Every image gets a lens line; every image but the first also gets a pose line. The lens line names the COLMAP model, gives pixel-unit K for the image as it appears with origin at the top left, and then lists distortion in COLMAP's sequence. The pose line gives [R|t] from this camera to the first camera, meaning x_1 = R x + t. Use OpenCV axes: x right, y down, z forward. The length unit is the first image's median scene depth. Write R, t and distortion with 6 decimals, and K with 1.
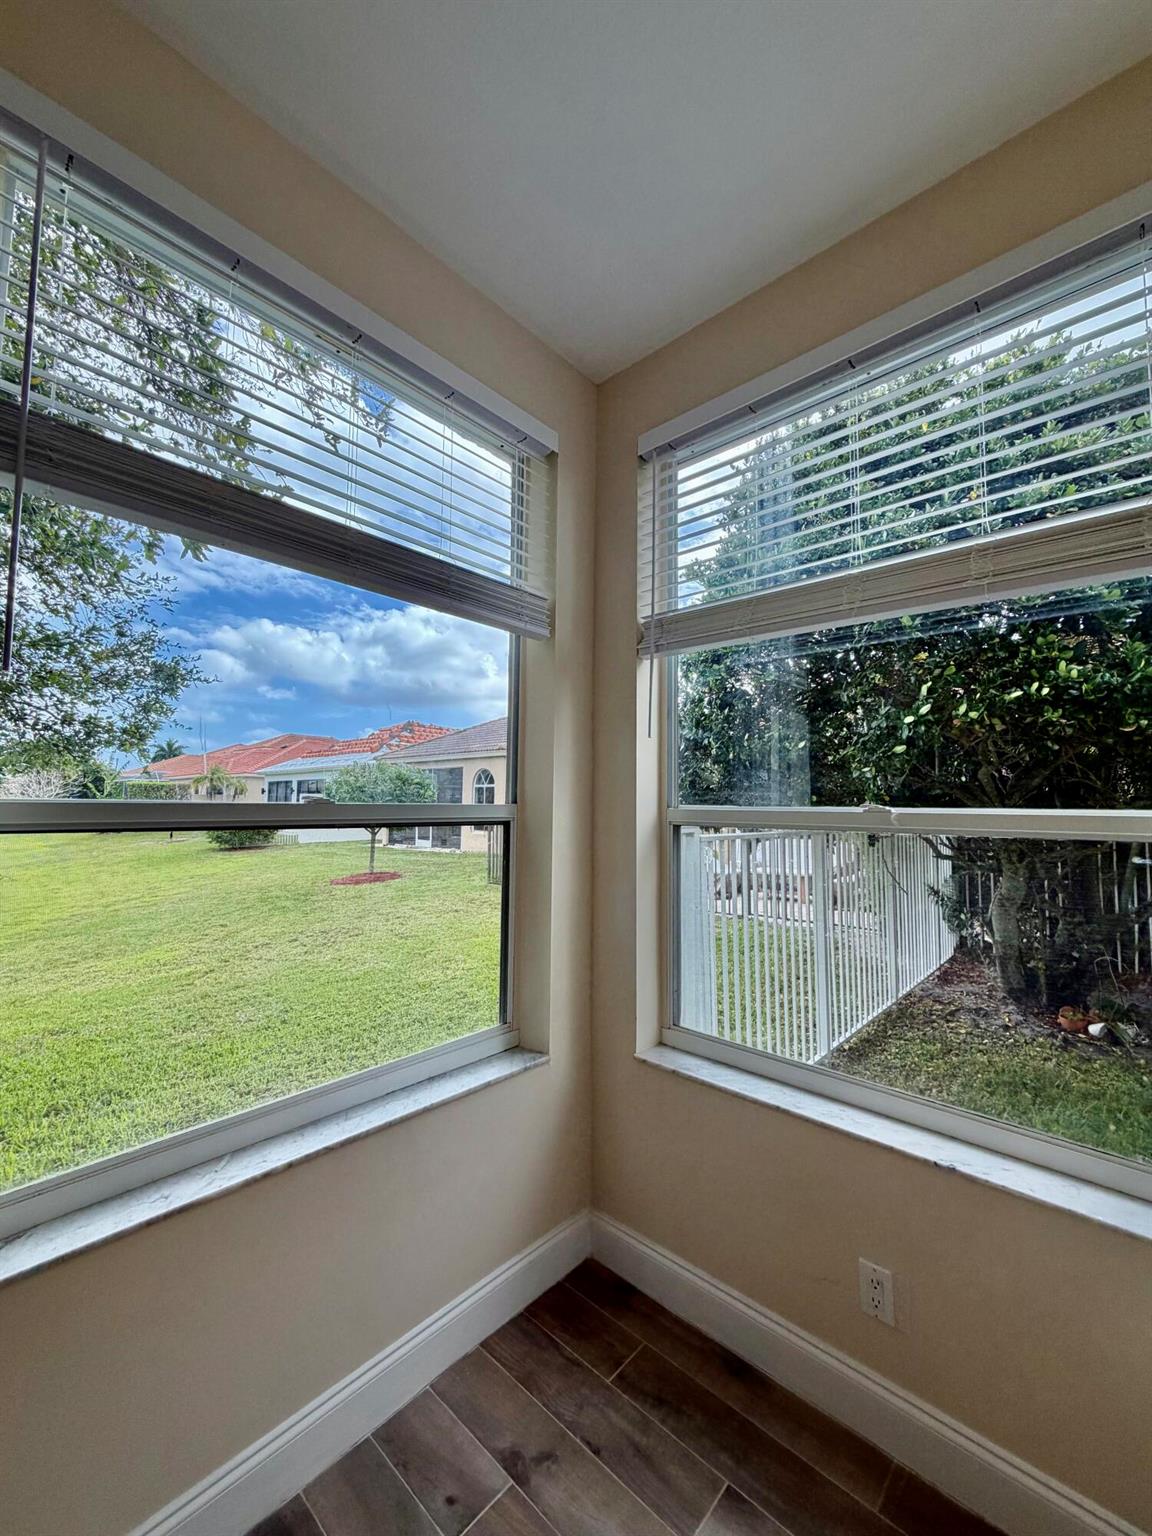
lens RADIAL K [[611.9, 0, 577.7], [0, 611.9, 763.1], [0, 0, 1]] dist [-0.002053, 0.000411]
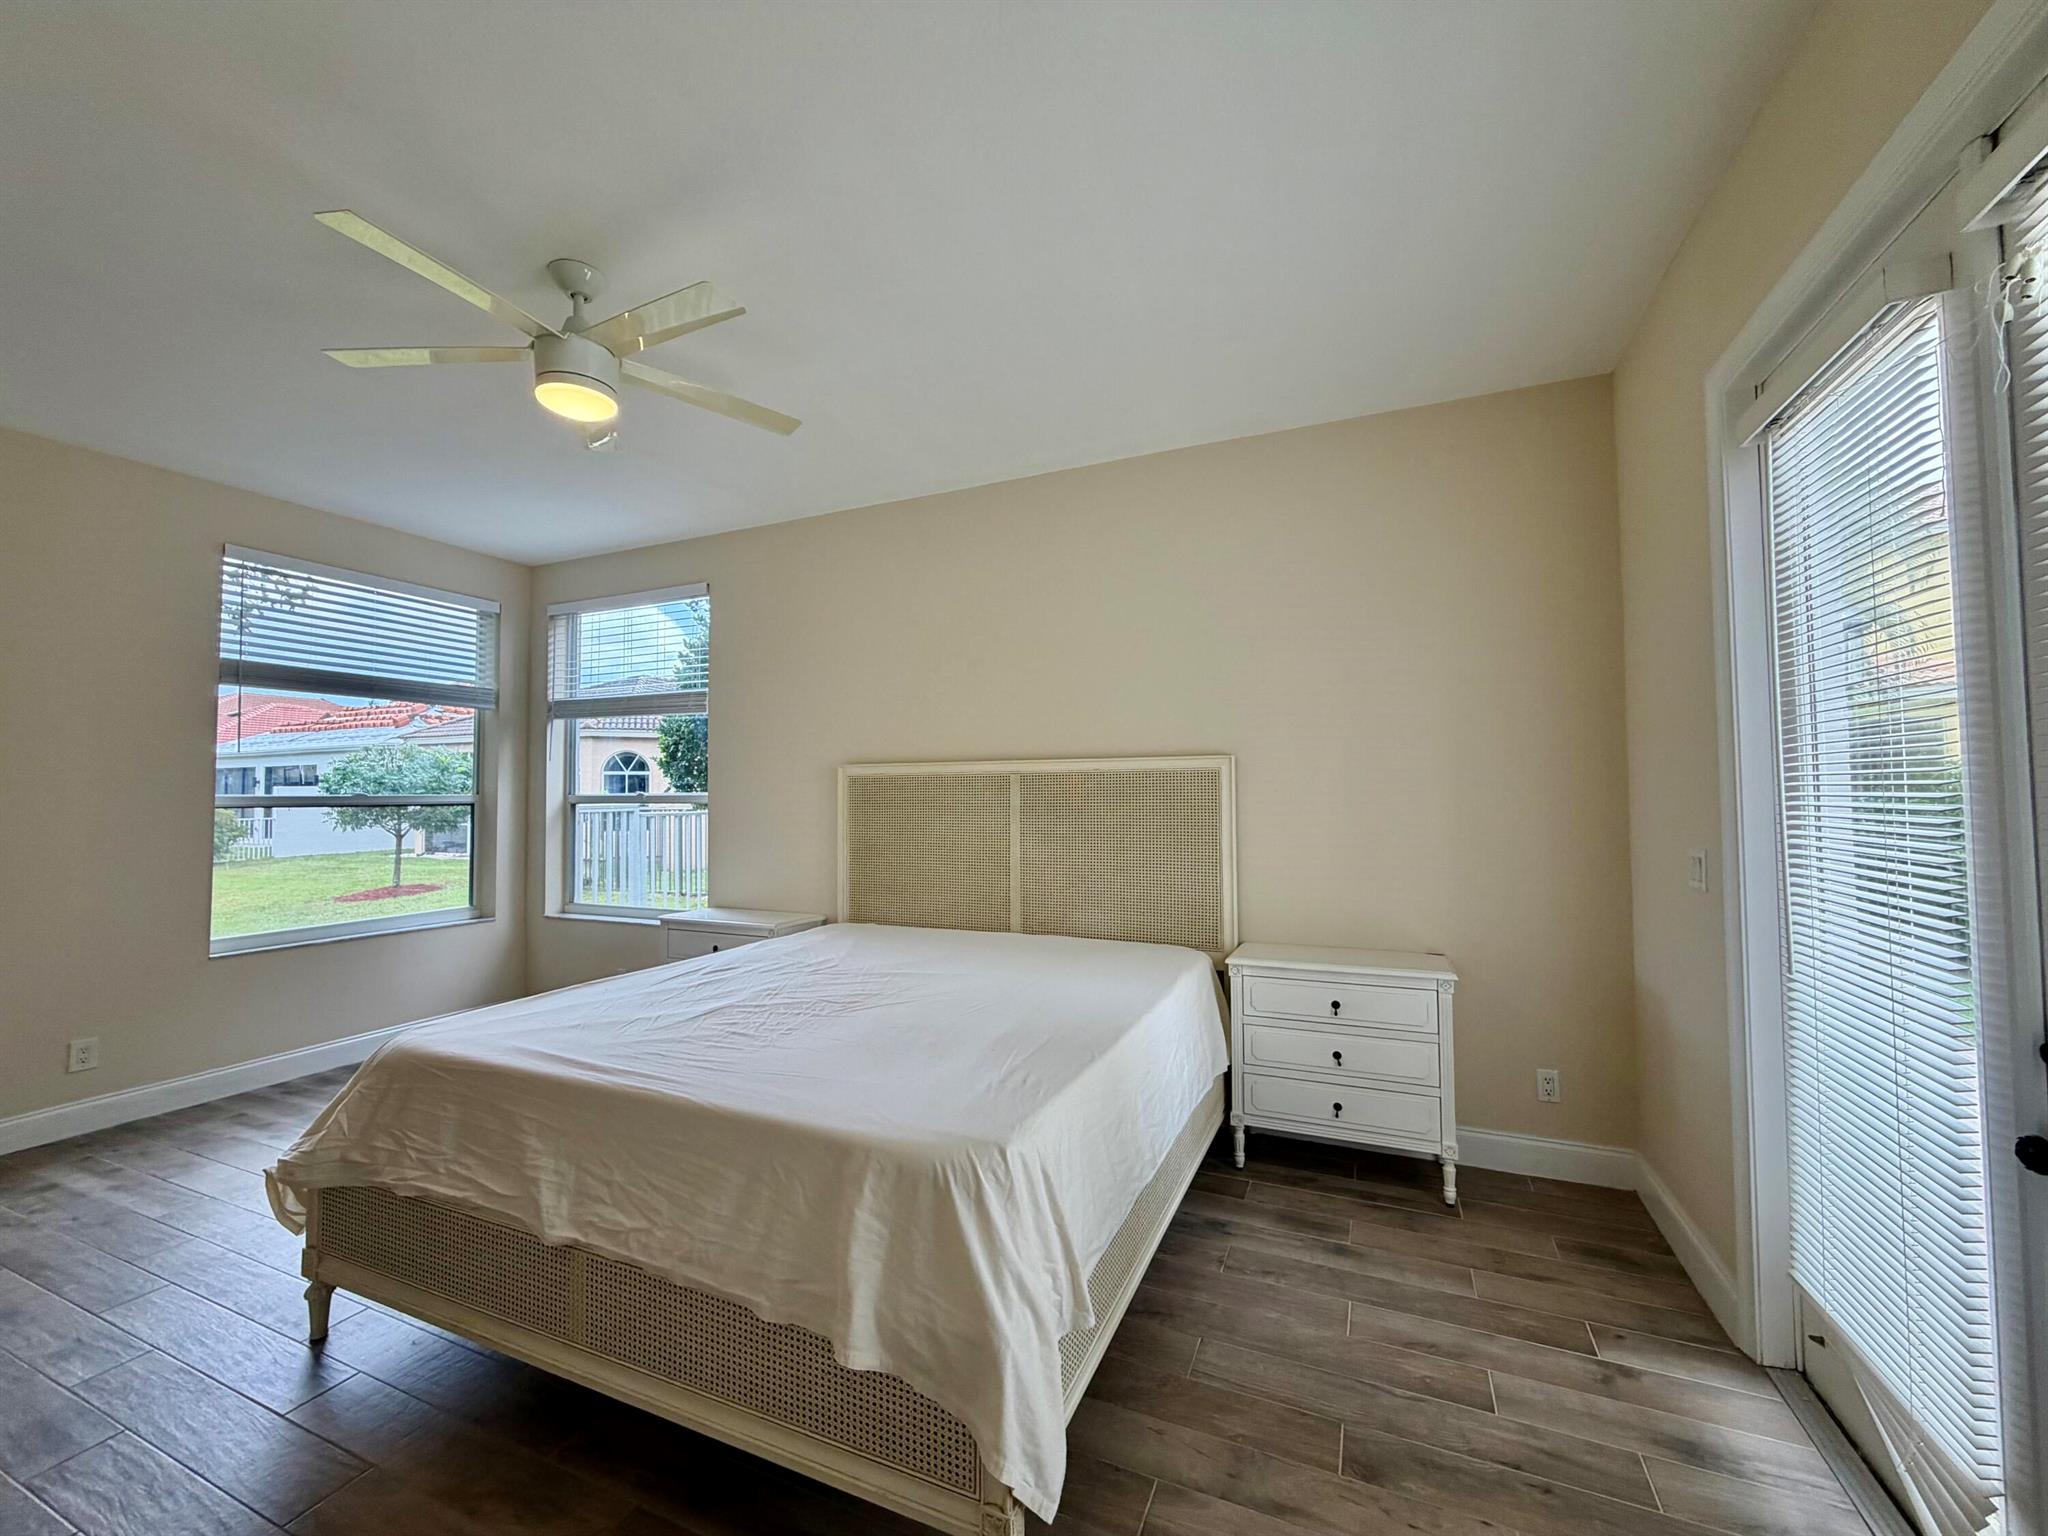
lens RADIAL K [[815.9, 0, 1024.0], [0, 815.9, 768.0], [0, 0, 1]] dist [-0.002053, 0.000411]
pose [[0.945829, -0.005526, 0.324618, 0.122689], [-0.006449, 0.999338, 0.035800, -0.021405], [-0.324601, -0.035954, 0.945168, -0.353096]]
